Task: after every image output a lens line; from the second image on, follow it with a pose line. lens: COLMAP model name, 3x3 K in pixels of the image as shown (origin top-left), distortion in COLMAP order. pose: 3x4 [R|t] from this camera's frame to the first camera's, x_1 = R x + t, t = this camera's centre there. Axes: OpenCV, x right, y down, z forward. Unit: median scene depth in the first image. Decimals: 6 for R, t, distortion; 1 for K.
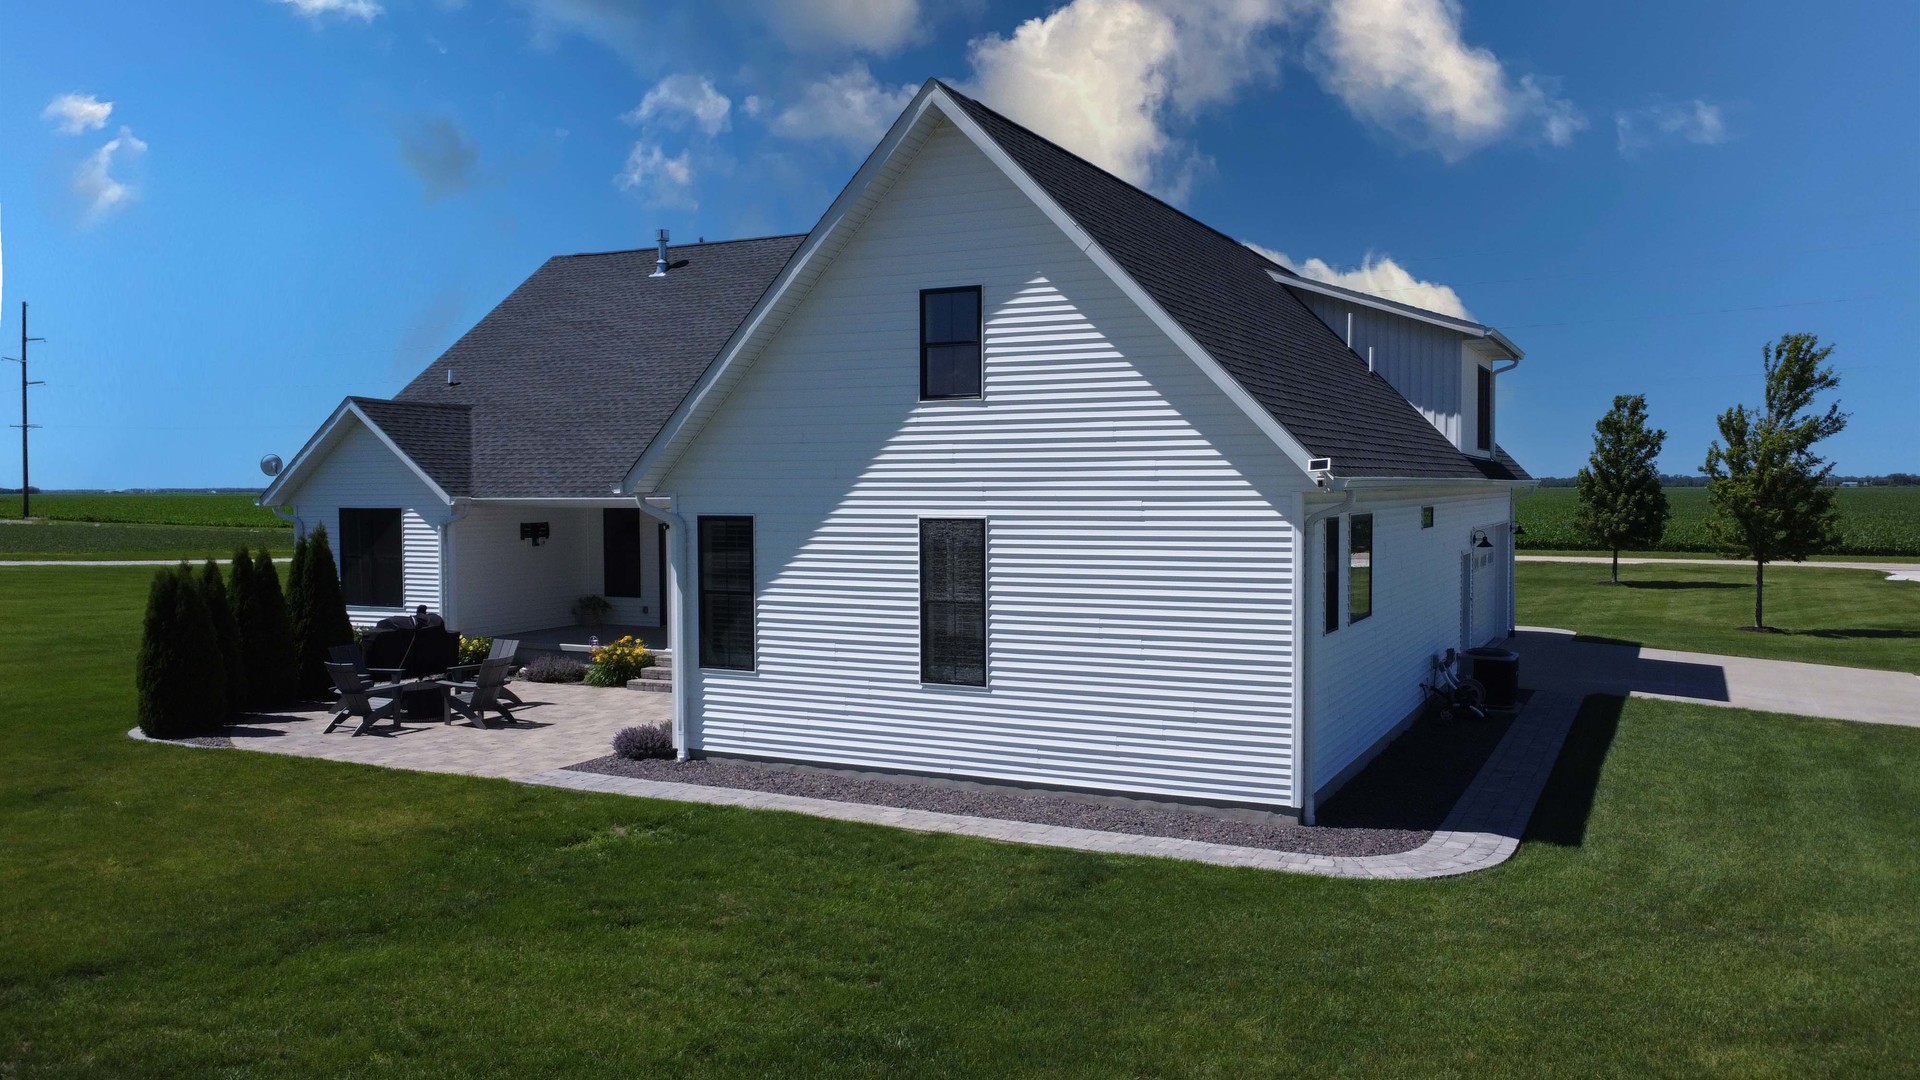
lens RADIAL K [[1429.8, 0, 961.8], [0, 1429.8, 536.4], [0, 0, 1]] dist [0.005234, 0.000794]
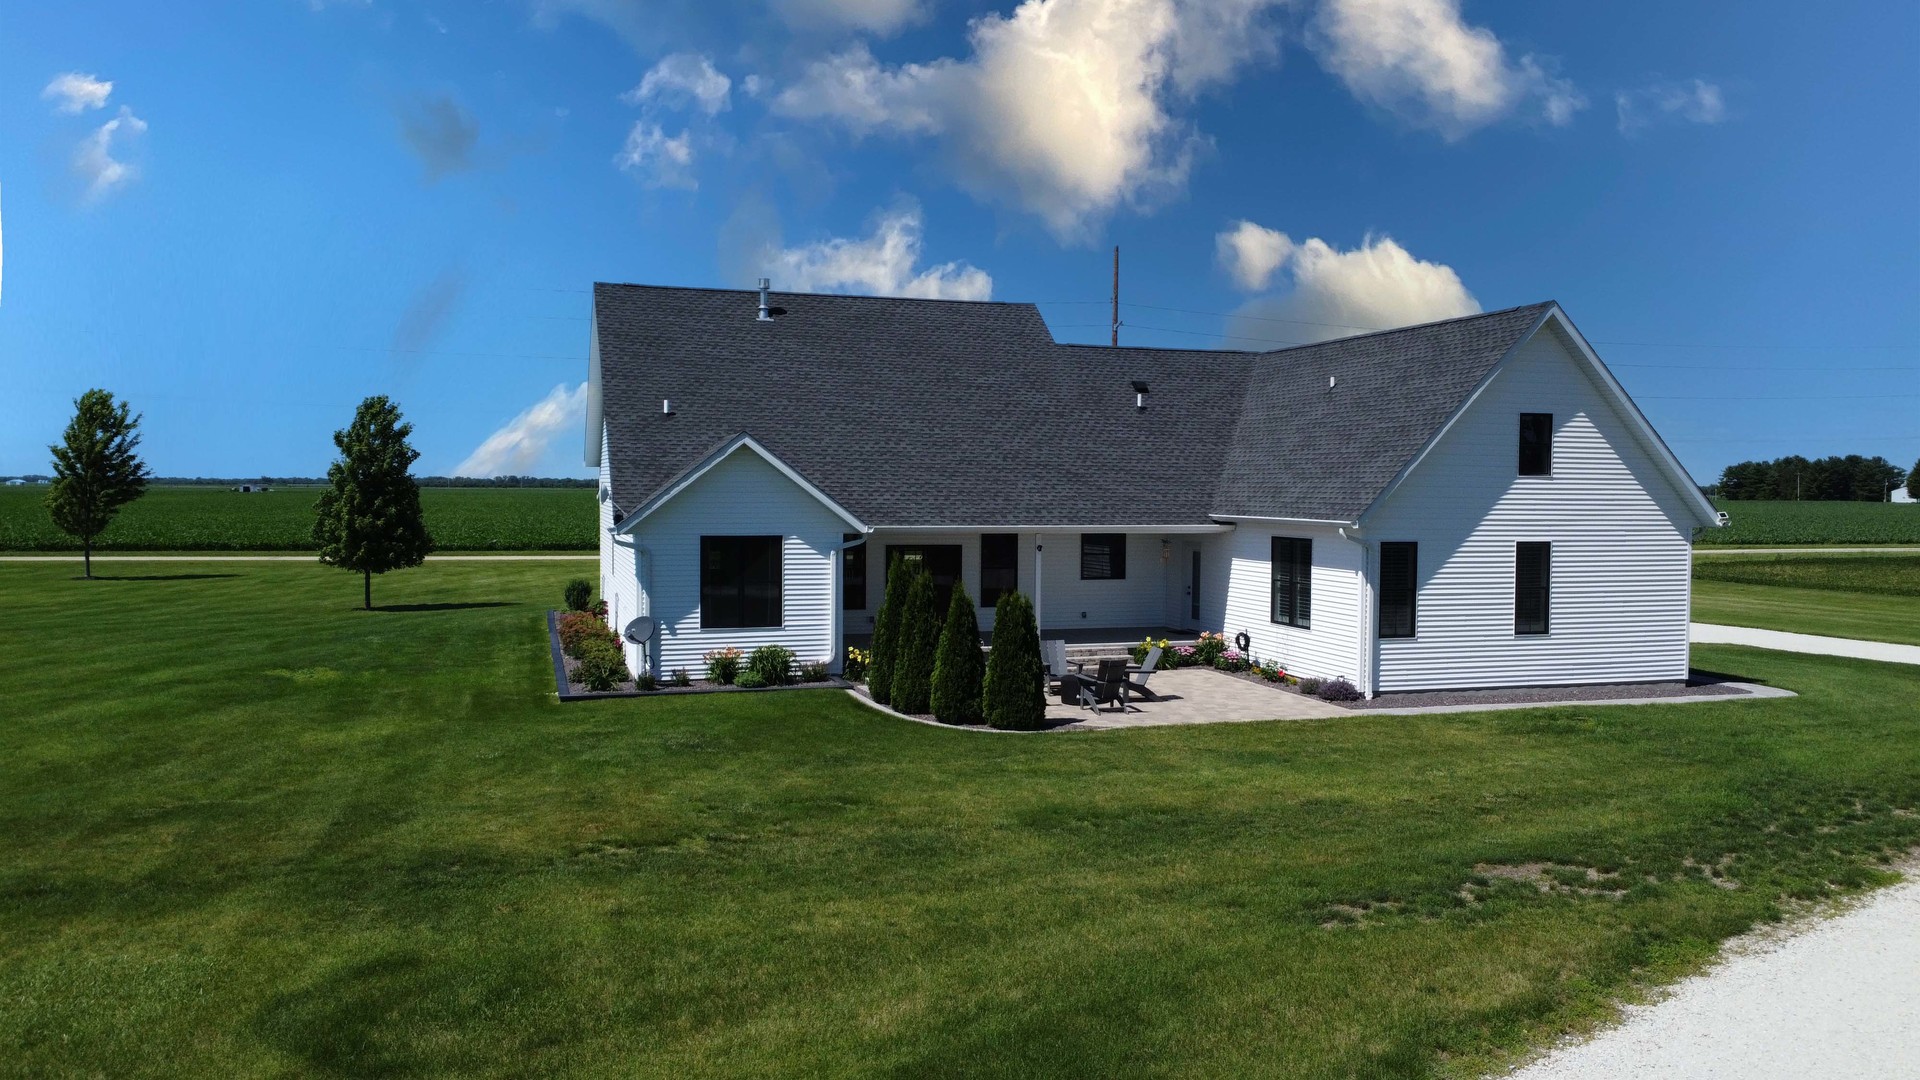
lens RADIAL K [[1429.8, 0, 964.9], [0, 1429.8, 541.2], [0, 0, 1]] dist [0.005234, 0.000794]
pose [[0.713573, -0.016413, 0.700389, -1.752941], [0.013343, 0.999863, 0.009837, -0.039926], [-0.700454, 0.002326, 0.713694, 0.214920]]
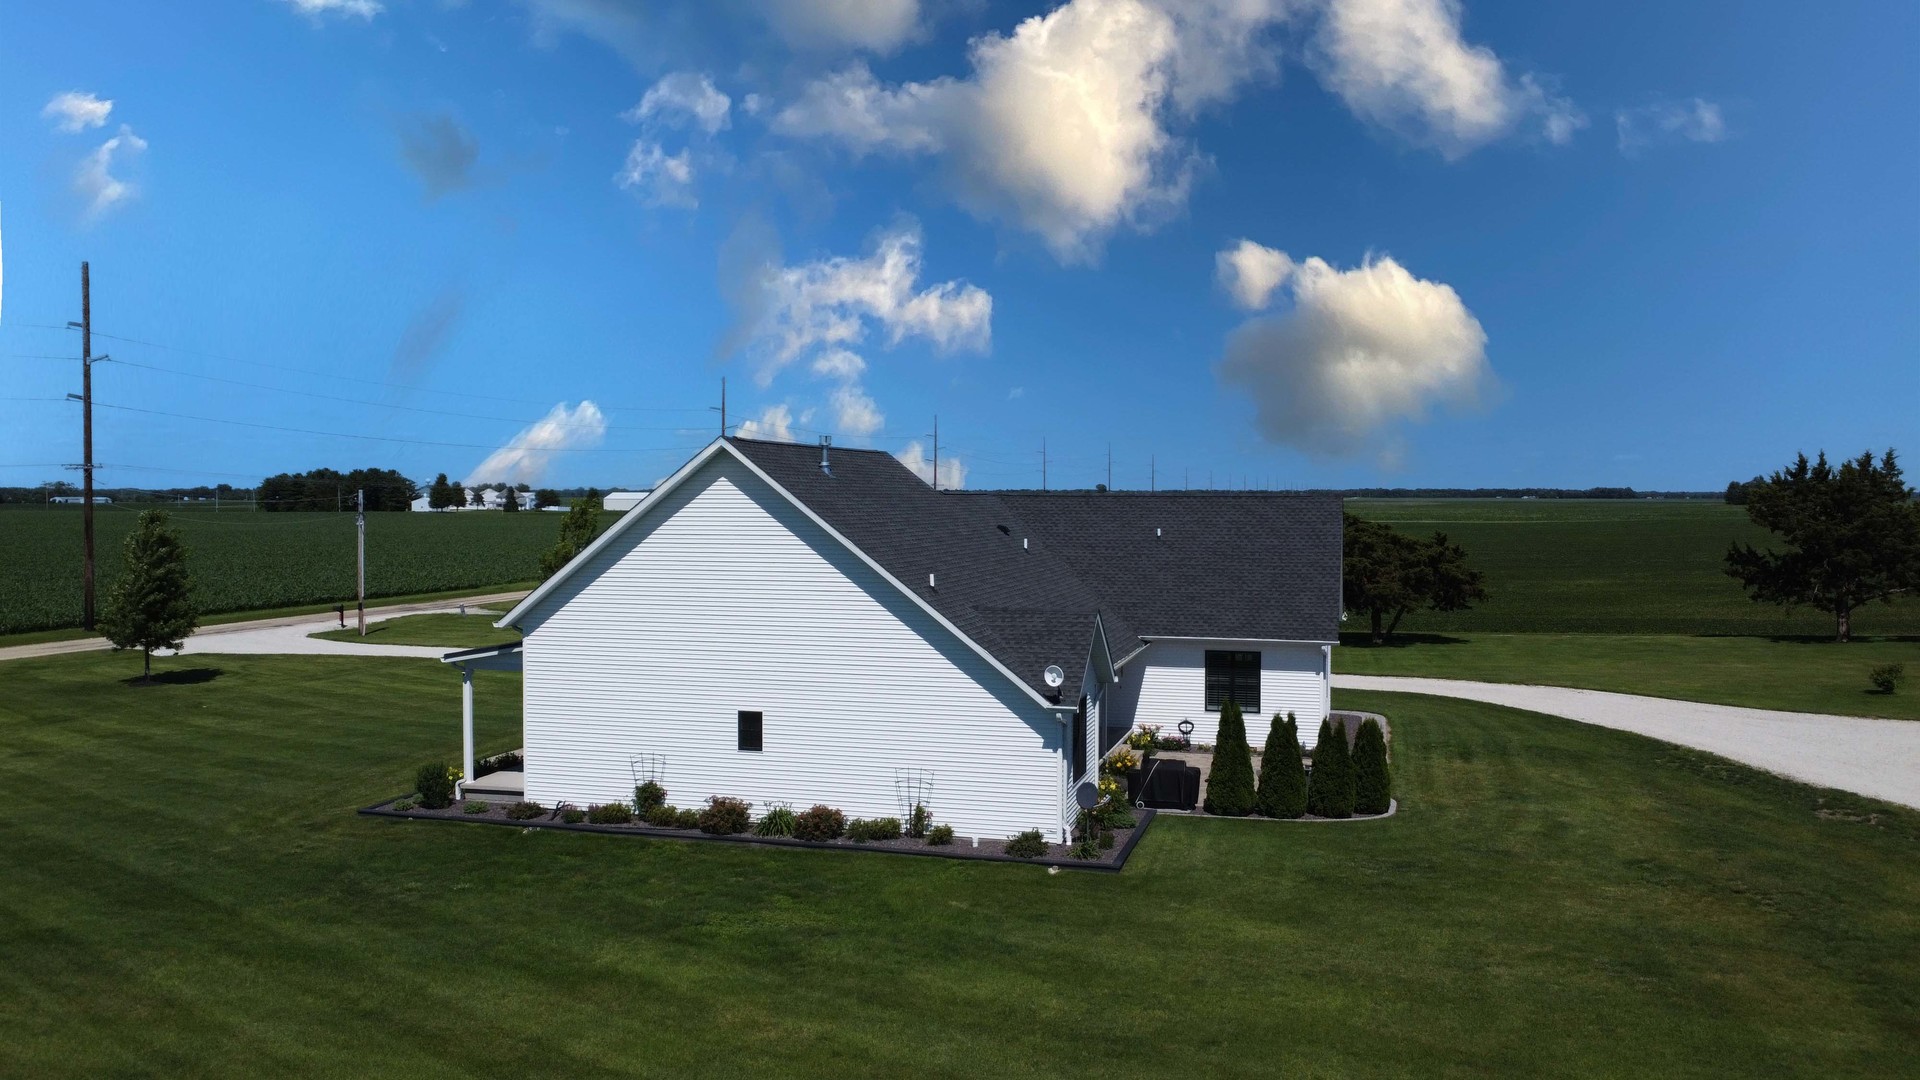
lens RADIAL K [[1429.8, 0, 963.9], [0, 1429.8, 534.2], [0, 0, 1]] dist [0.005234, 0.000794]
pose [[-0.196623, -0.021050, 0.980253, -2.651972], [0.032116, 0.999095, 0.027897, -0.325234], [-0.979953, 0.036967, -0.195769, 2.221680]]
